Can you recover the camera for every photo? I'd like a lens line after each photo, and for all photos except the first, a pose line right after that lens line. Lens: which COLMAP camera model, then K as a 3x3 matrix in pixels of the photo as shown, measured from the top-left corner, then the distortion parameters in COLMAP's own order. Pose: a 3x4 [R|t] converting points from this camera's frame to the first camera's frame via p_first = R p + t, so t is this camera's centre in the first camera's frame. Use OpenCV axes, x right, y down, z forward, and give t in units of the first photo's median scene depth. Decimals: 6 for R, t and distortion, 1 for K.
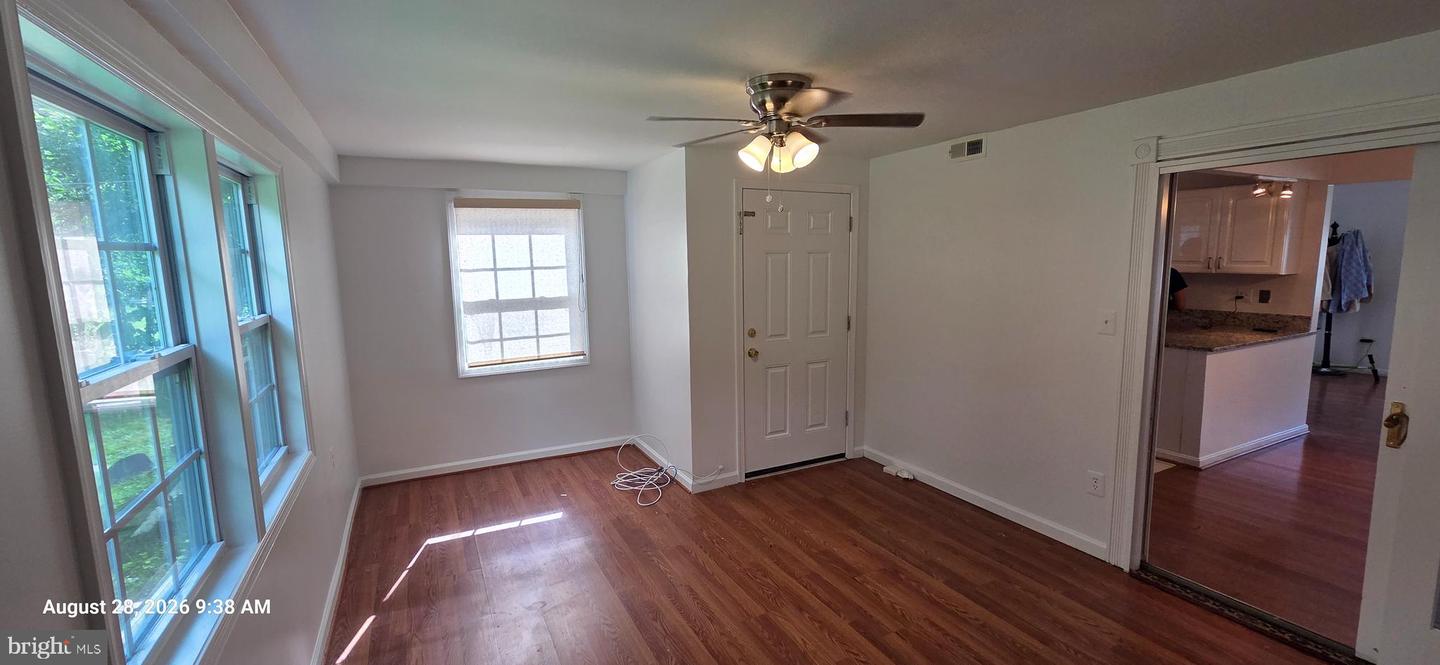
lens RADIAL K [[589.8, 0, 718.4], [0, 589.8, 328.4], [0, 0, 1]] dist [0.000020, 0.000127]
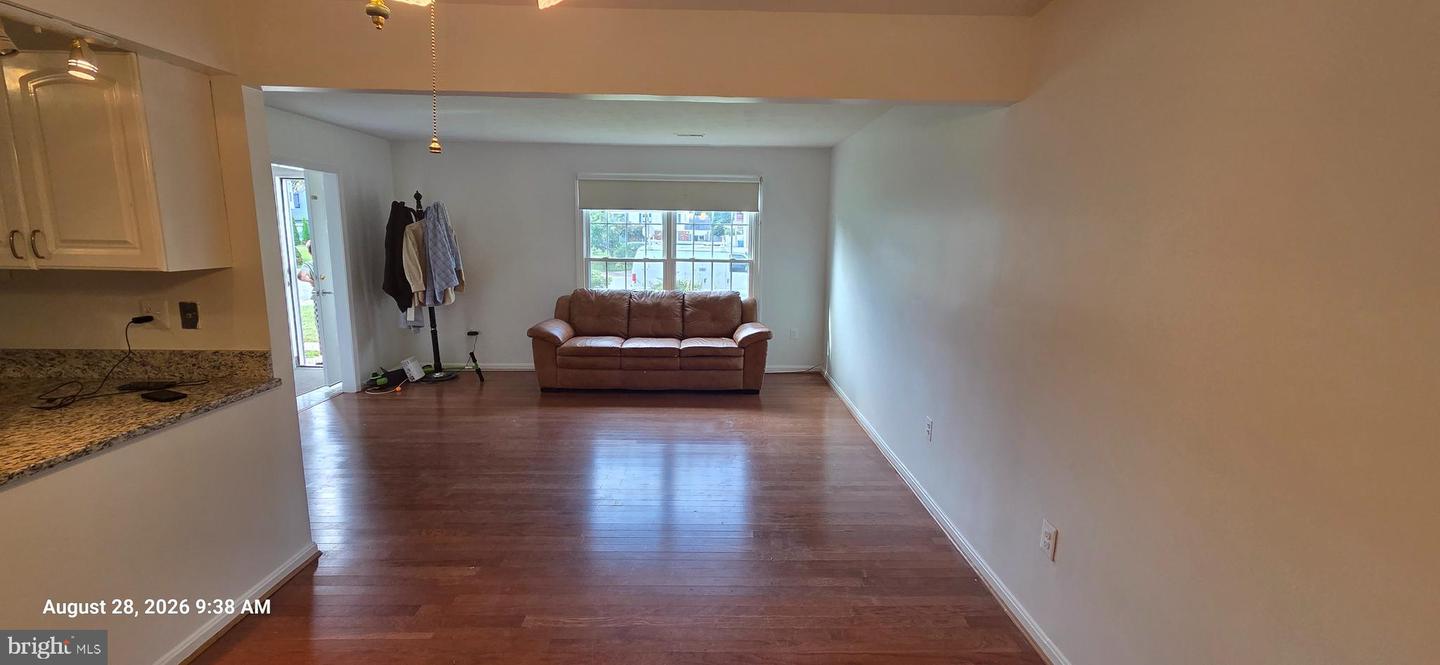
lens RADIAL K [[589.8, 0, 719.9], [0, 589.8, 330.0], [0, 0, 1]] dist [0.000020, 0.000127]
pose [[0.439576, -0.125340, 0.889417, 0.657796], [0.089474, 0.991401, 0.095491, -0.047221], [-0.893738, 0.037604, 0.447011, 0.385370]]
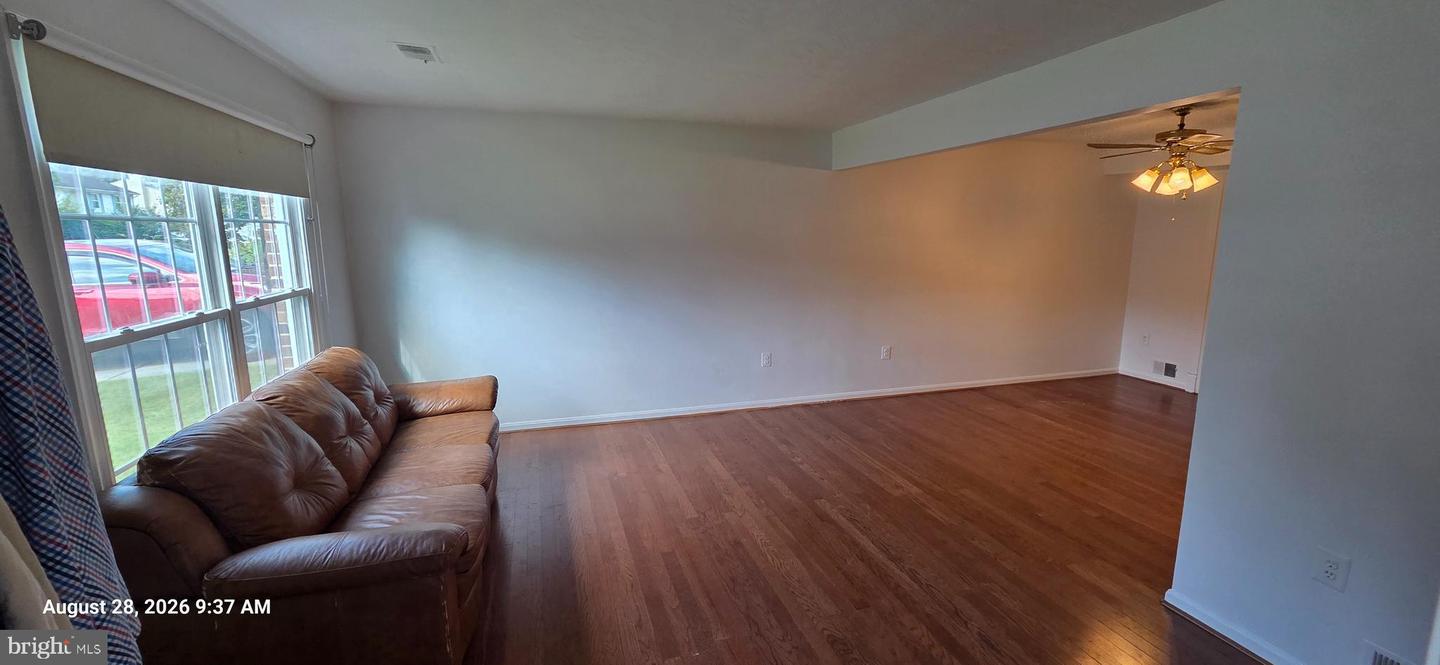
lens RADIAL K [[589.8, 0, 720.8], [0, 589.8, 336.1], [0, 0, 1]] dist [0.000020, 0.000127]
pose [[-0.984604, -0.015265, 0.174130, 1.499403], [0.037221, 0.955023, 0.294186, -0.258964], [-0.170789, 0.296138, -0.939752, 1.906425]]
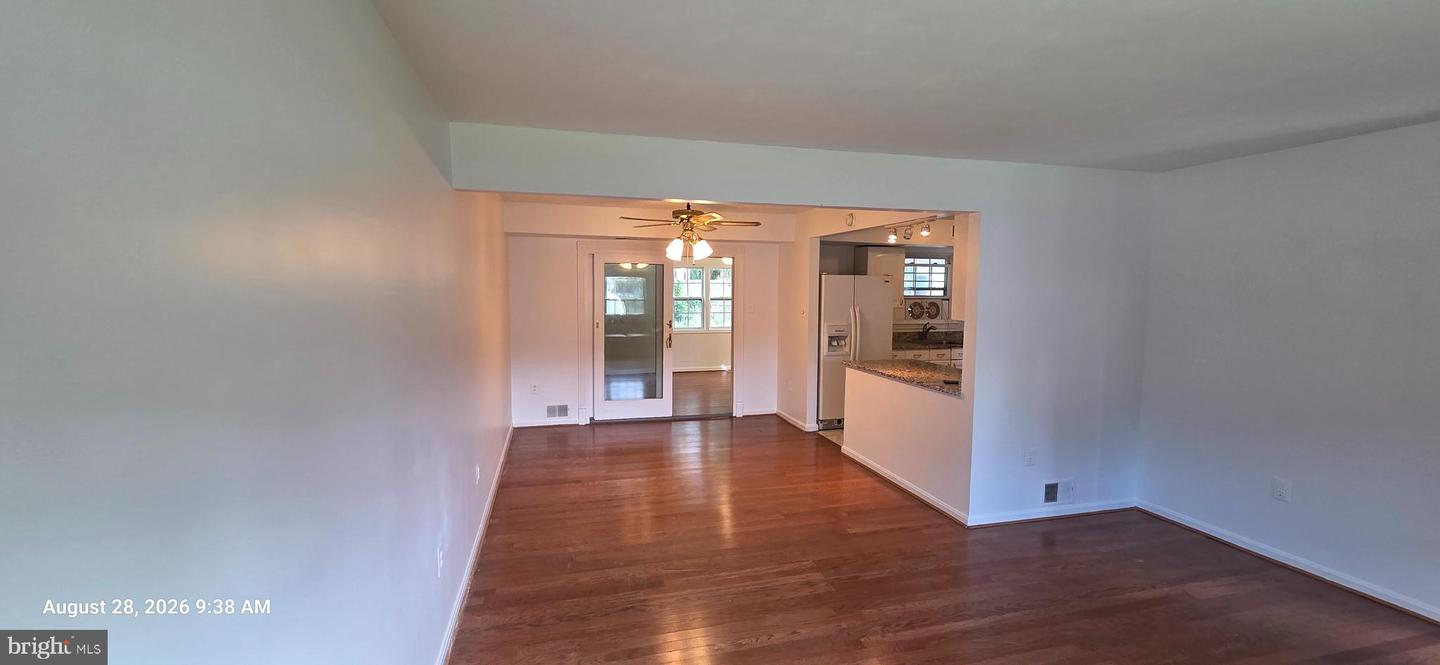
lens RADIAL K [[589.8, 0, 719.9], [0, 589.8, 326.6], [0, 0, 1]] dist [0.000020, 0.000127]
pose [[-0.198927, 0.082967, -0.976496, 2.245539], [-0.127390, 0.985767, 0.109706, -0.158815], [0.971700, 0.146219, -0.185526, 0.932439]]
